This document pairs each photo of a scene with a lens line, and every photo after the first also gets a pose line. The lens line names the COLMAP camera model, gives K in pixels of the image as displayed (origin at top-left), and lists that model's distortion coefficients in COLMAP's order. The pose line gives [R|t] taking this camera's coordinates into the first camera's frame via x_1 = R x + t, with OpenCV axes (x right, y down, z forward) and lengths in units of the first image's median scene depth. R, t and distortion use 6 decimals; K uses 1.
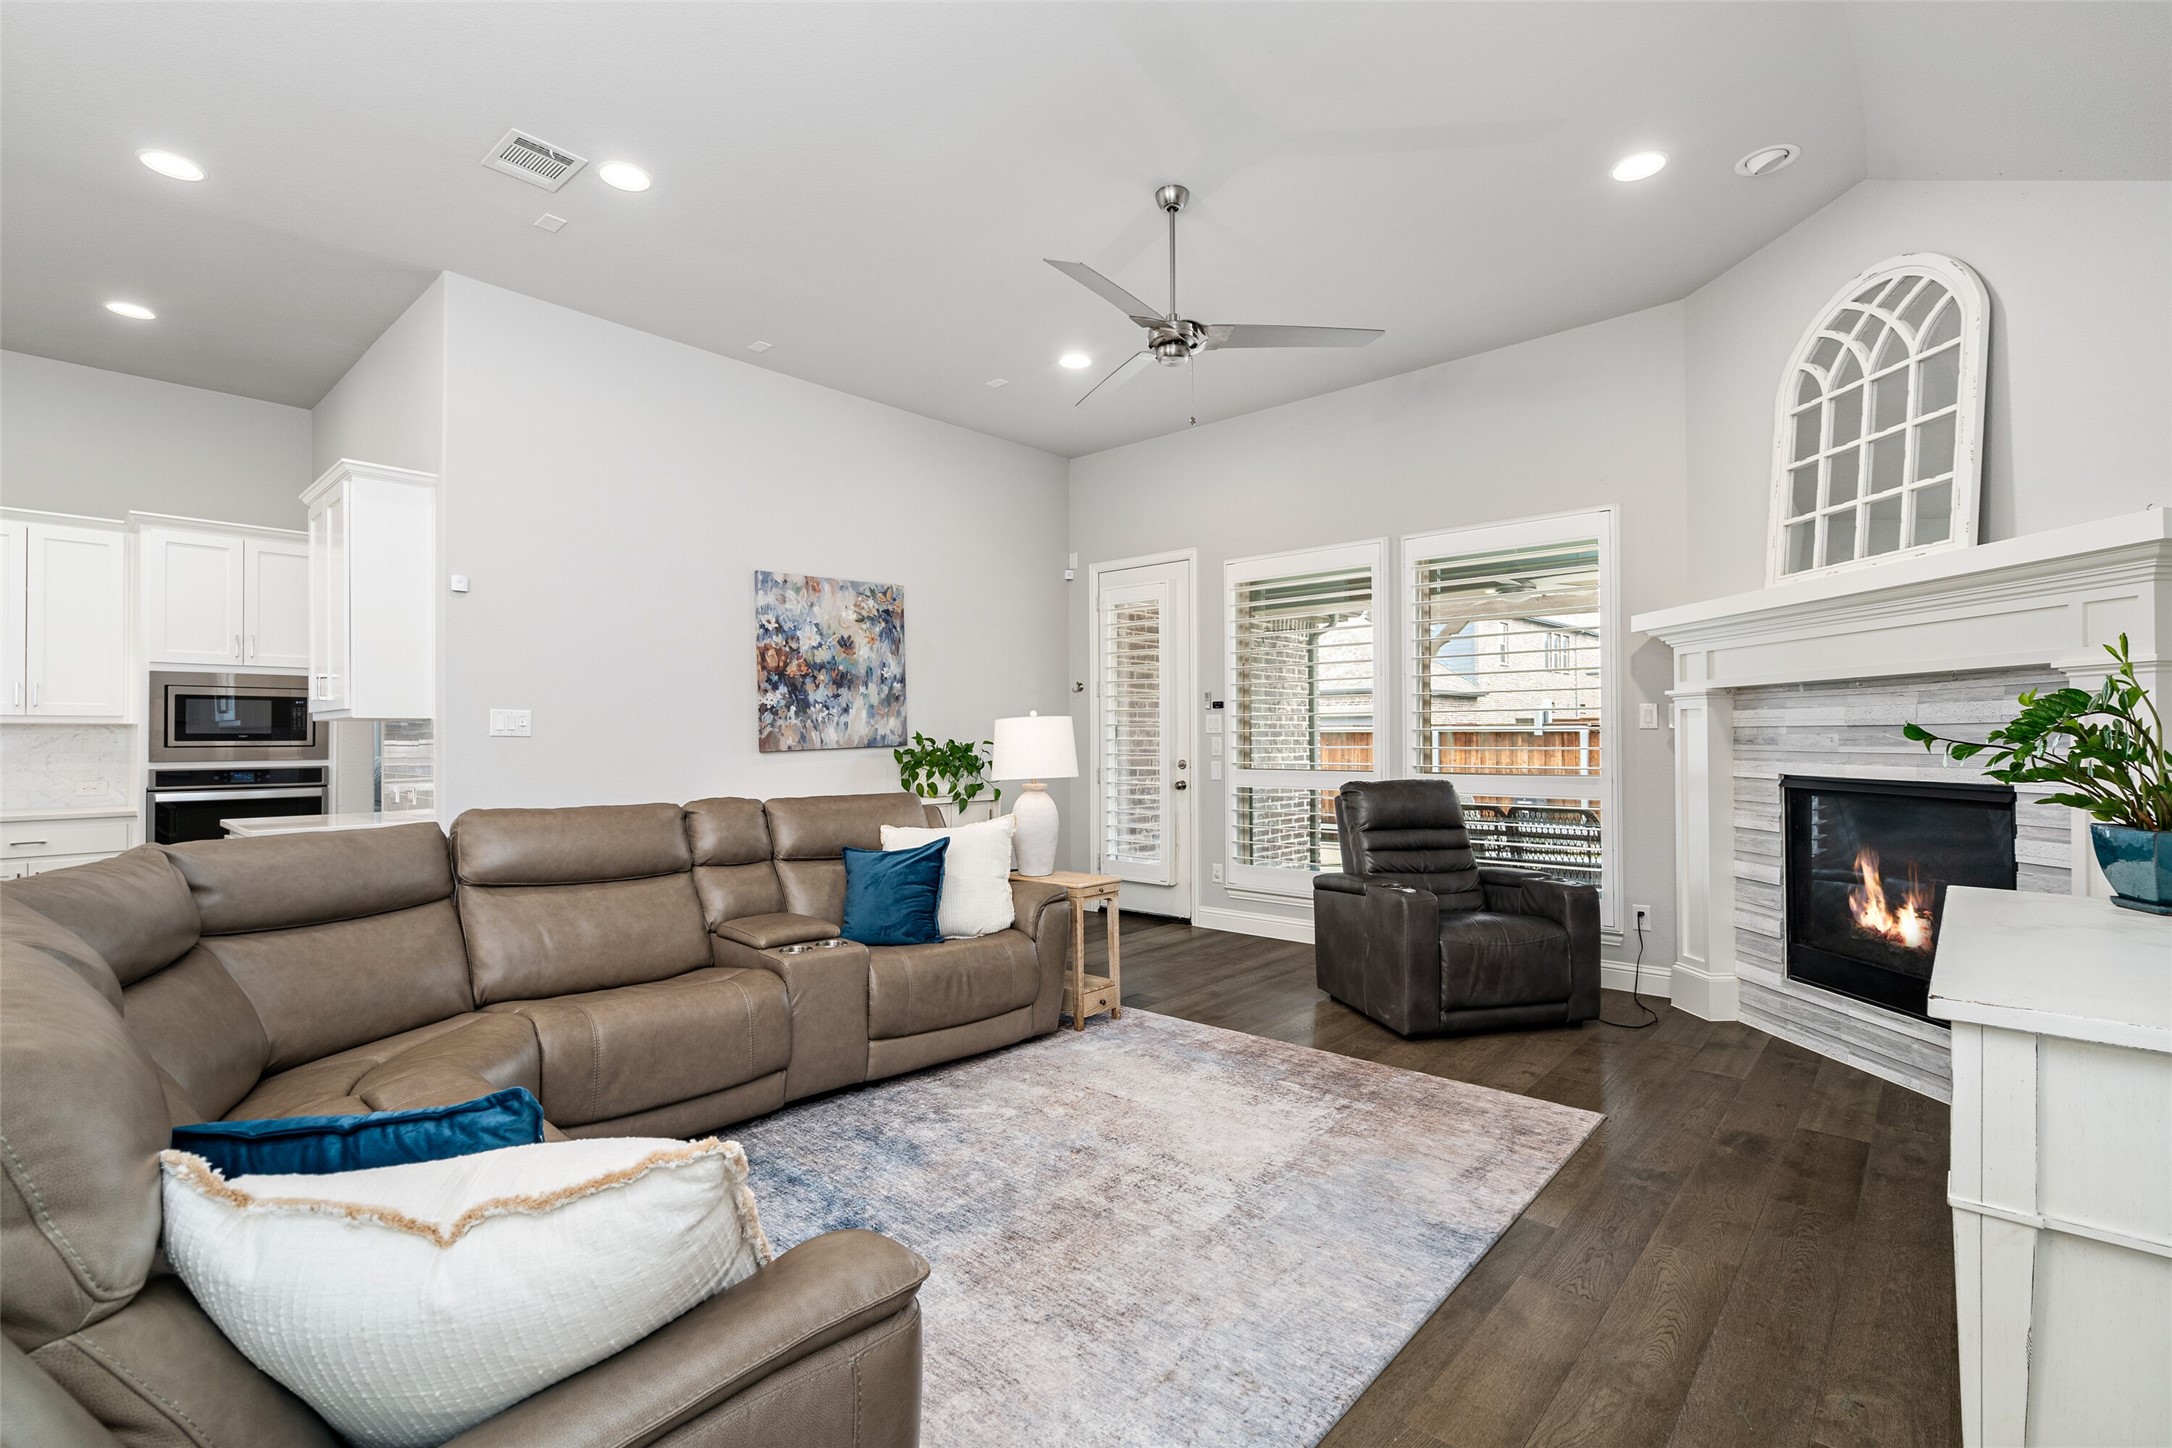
lens RADIAL K [[981.8, 0, 1086.0], [0, 981.8, 724.0], [0, 0, 1]] dist [-0.003514, 0.000263]
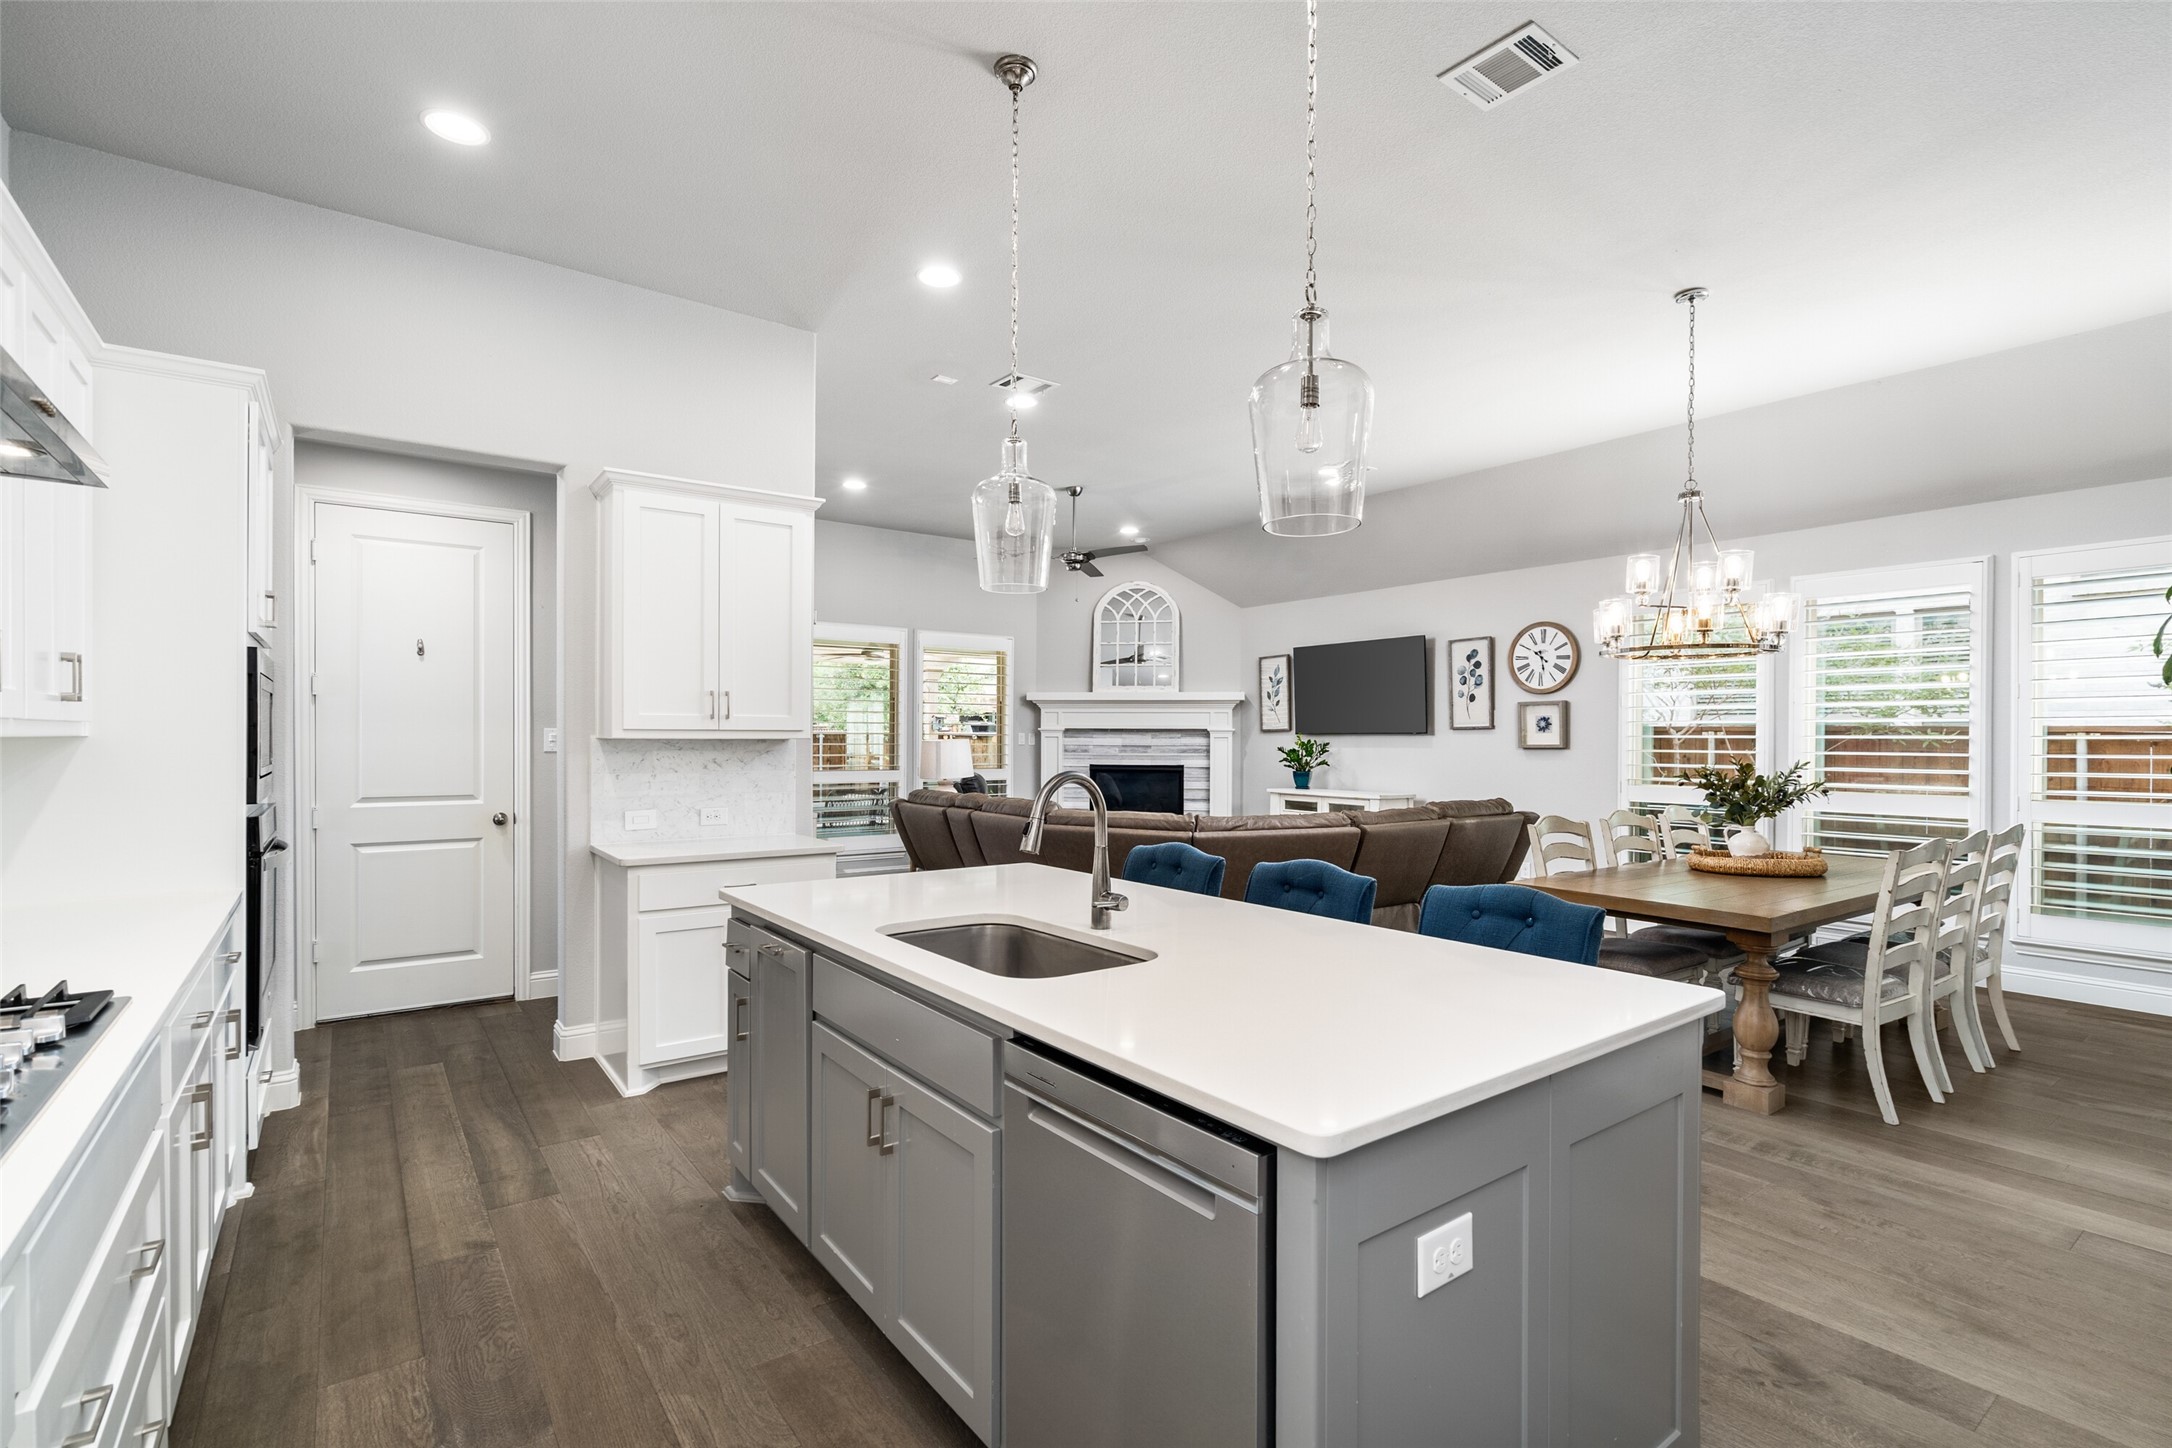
lens RADIAL K [[1002.4, 0, 1093.7], [0, 1002.4, 734.7], [0, 0, 1]] dist [-0.001758, -0.000207]
pose [[0.193330, 0.008211, 0.981099, -1.797033], [-0.020260, 0.999785, -0.004375, -0.013159], [-0.980925, -0.019031, 0.193455, 0.499373]]
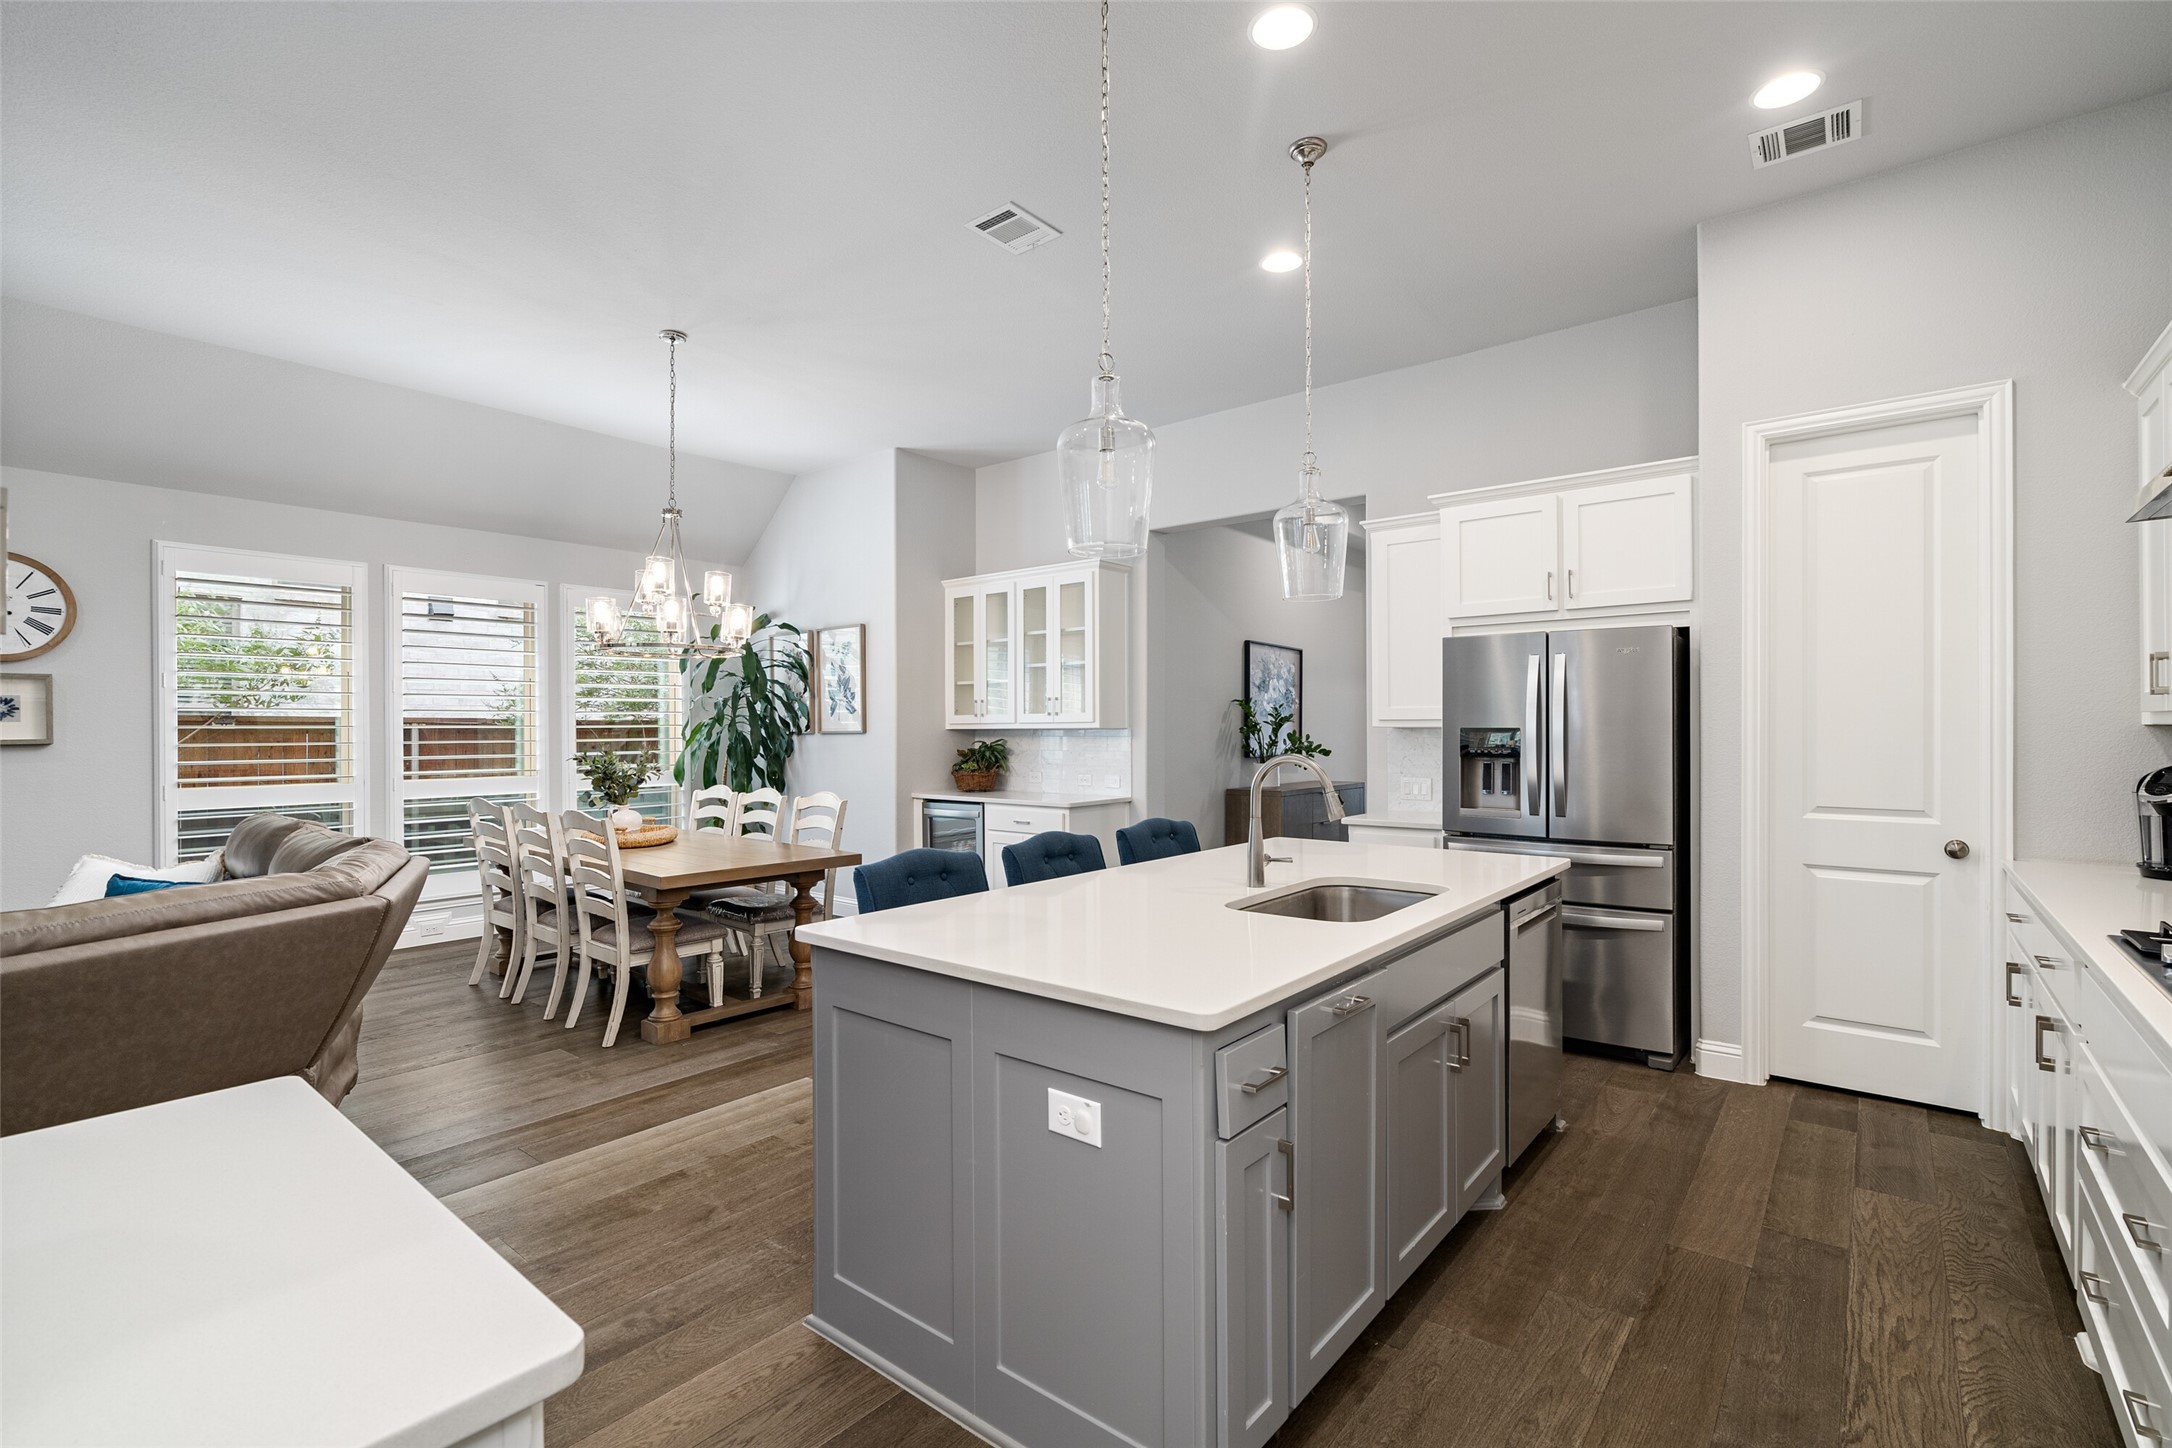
lens RADIAL K [[974.5, 0, 1093.3], [0, 974.5, 732.4], [0, 0, 1]] dist [0.017587, -0.018883]
pose [[-0.998292, 0.009494, -0.057647, -1.051912], [0.010139, 0.999889, -0.010902, -0.002300], [0.057537, -0.011467, -0.998278, 1.292474]]
